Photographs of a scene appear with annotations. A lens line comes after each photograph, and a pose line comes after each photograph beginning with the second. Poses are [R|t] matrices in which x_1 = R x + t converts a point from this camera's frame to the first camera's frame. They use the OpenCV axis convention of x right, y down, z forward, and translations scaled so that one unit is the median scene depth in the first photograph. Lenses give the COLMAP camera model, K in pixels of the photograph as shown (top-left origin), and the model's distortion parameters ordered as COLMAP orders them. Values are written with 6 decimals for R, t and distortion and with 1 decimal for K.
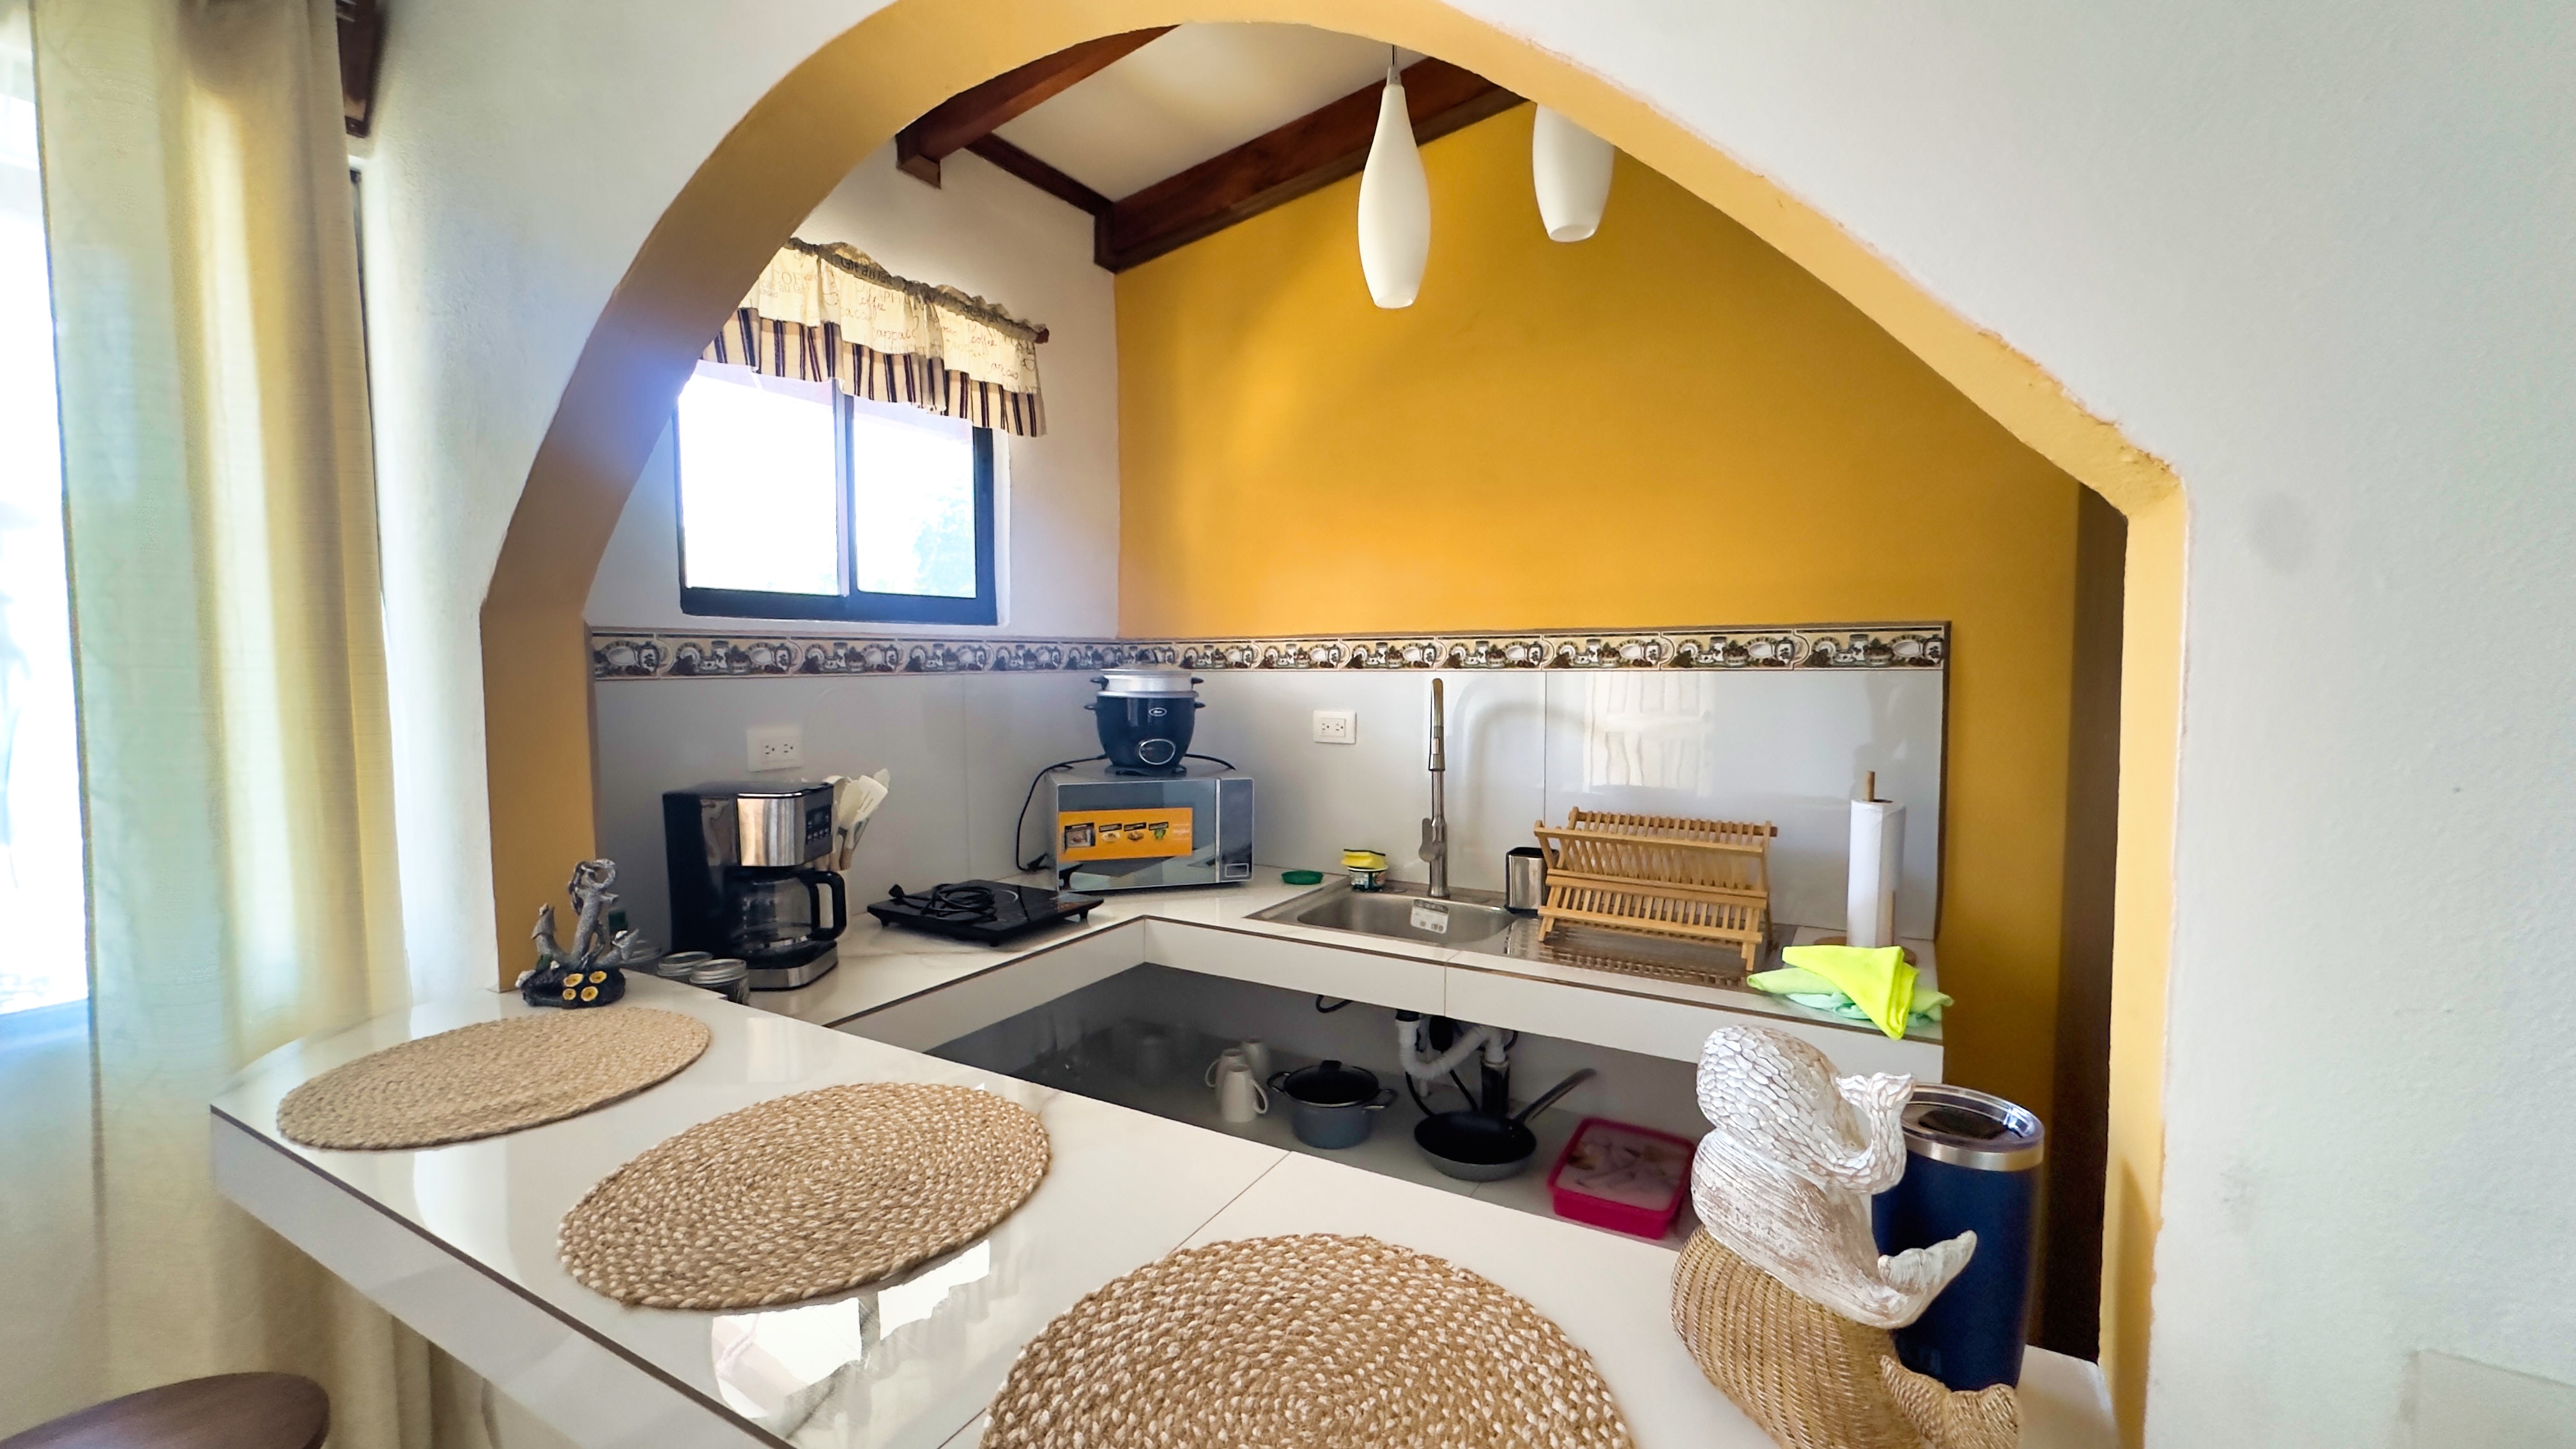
lens RADIAL K [[1033.8, 0, 1293.5], [0, 1033.8, 719.0], [0, 0, 1]] dist [-0.003808, 0.000206]
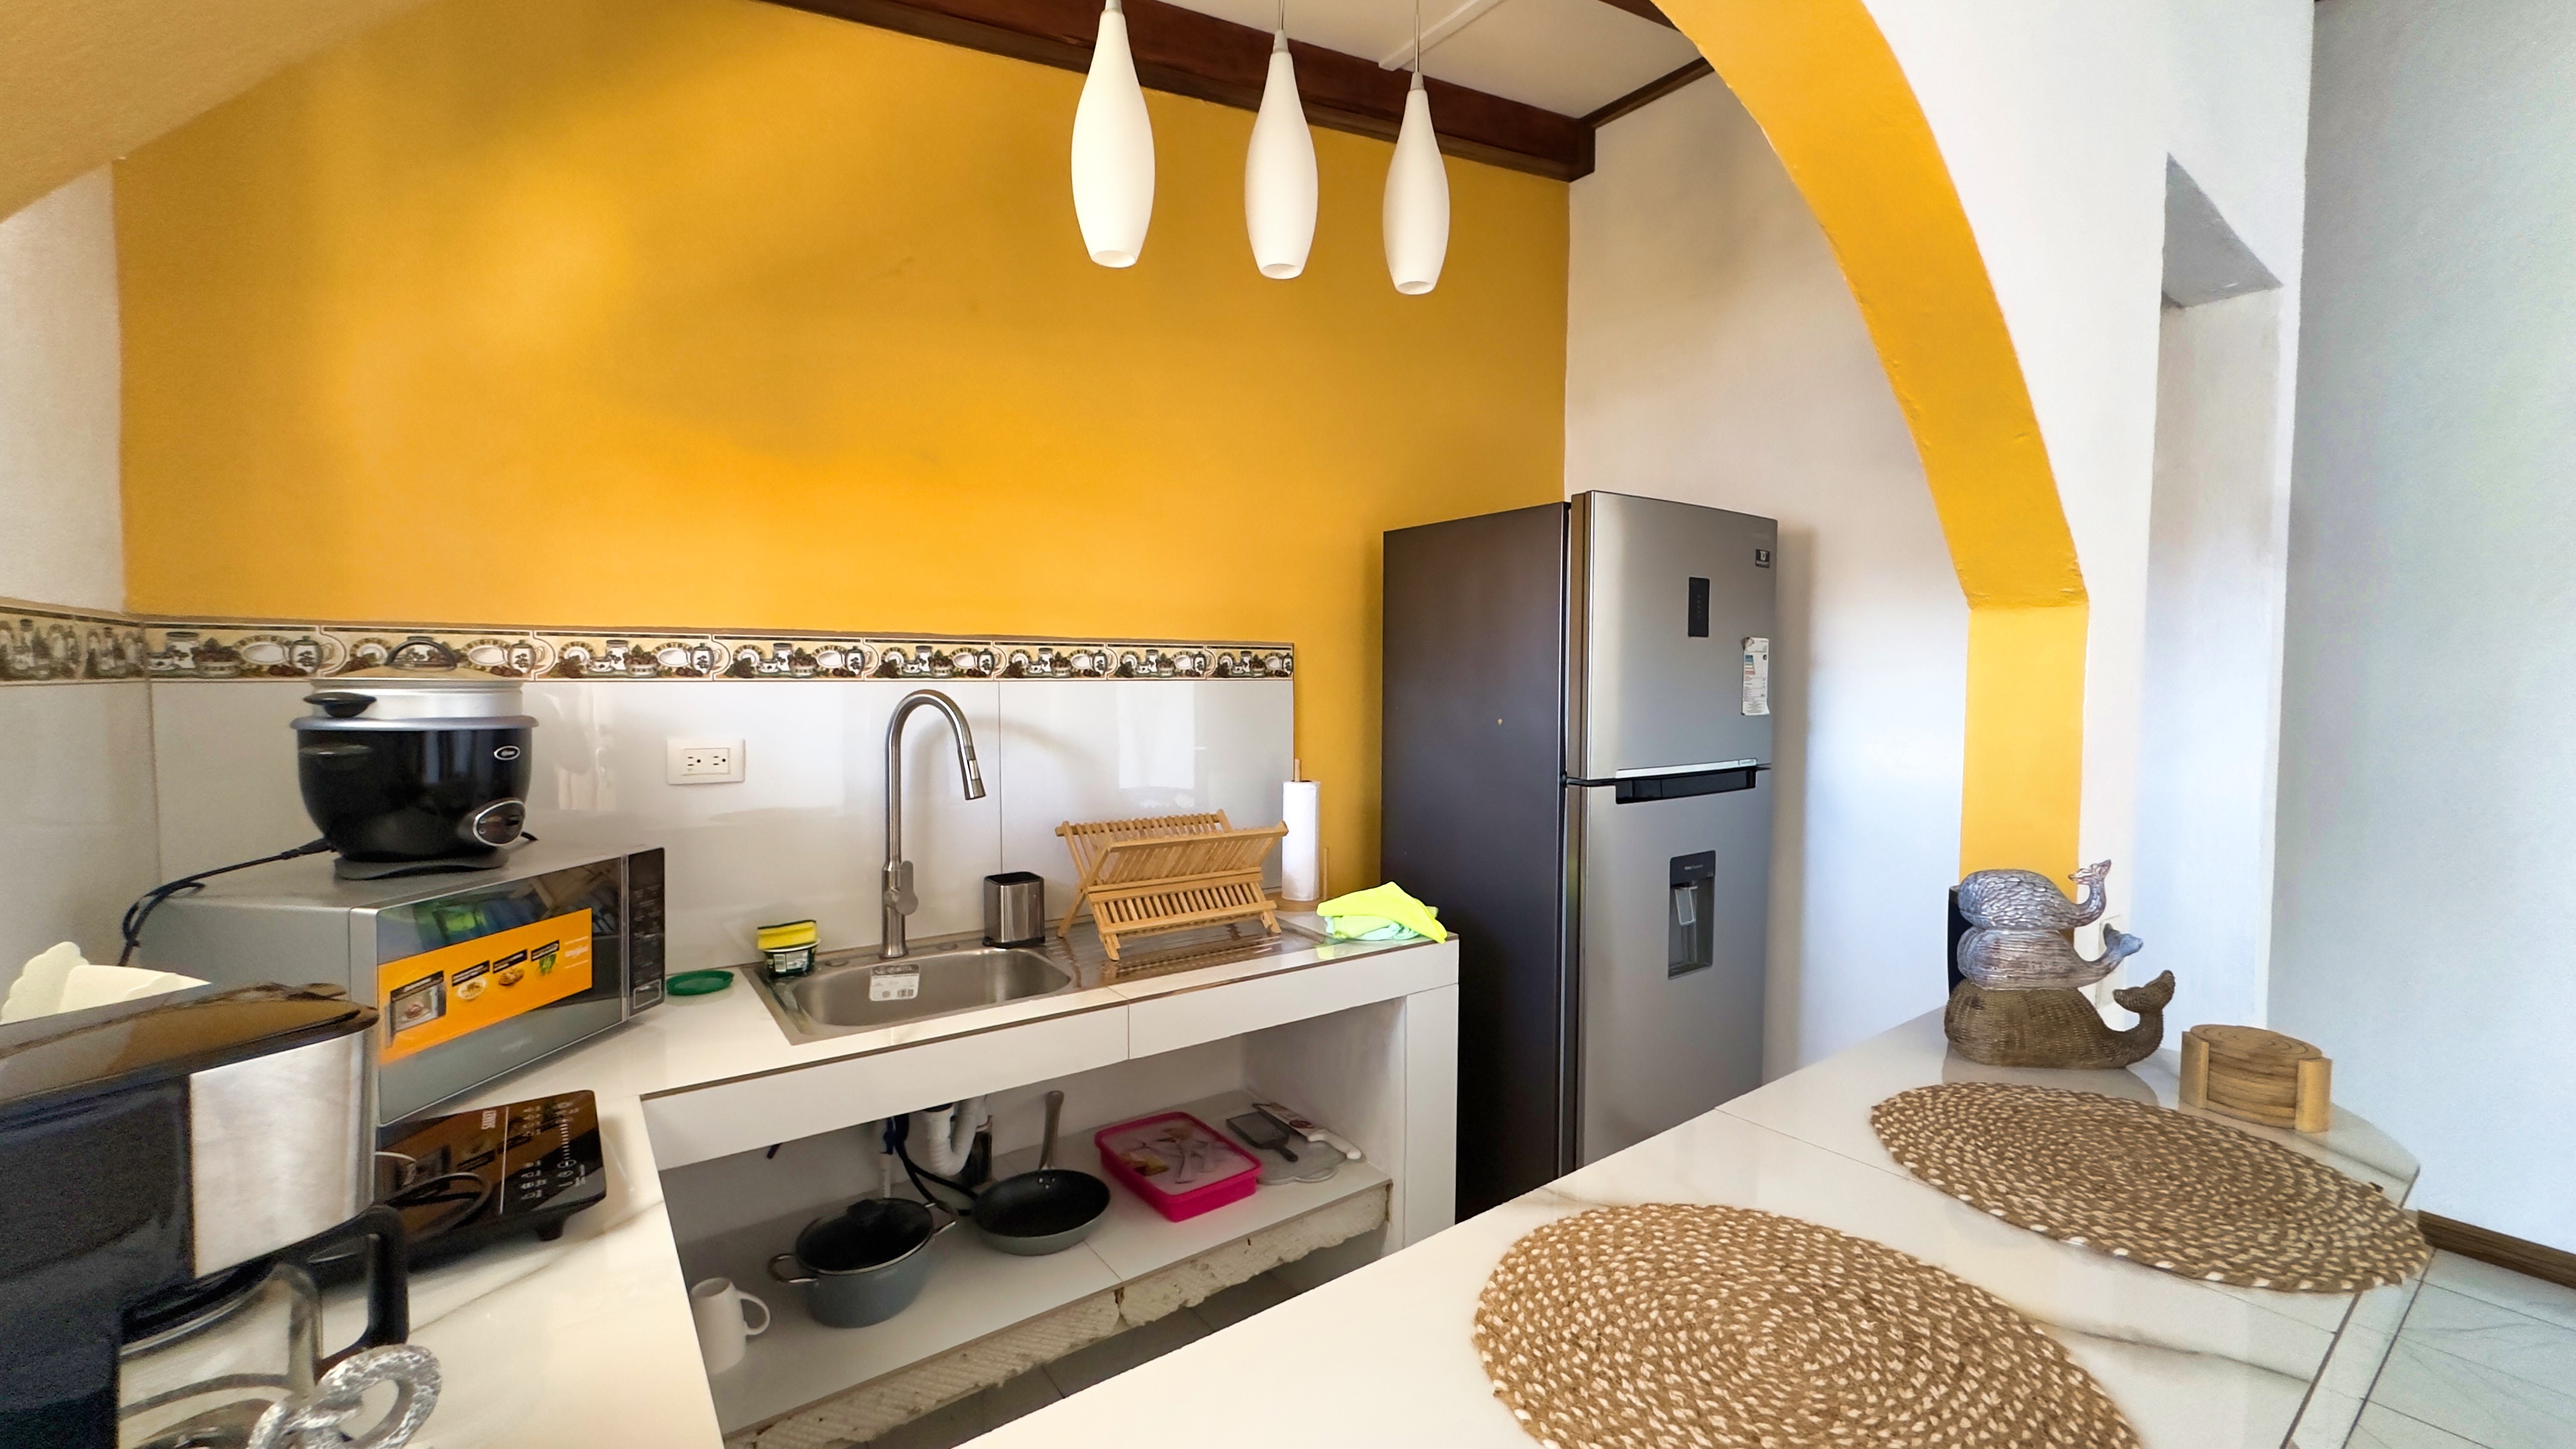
lens RADIAL K [[1033.8, 0, 1290.6], [0, 1033.8, 725.0], [0, 0, 1]] dist [-0.003808, 0.000206]
pose [[0.403891, -0.039426, 0.913957, -0.491515], [0.042114, 0.998813, 0.024476, -0.018905], [-0.913837, 0.028605, 0.405072, 0.390611]]
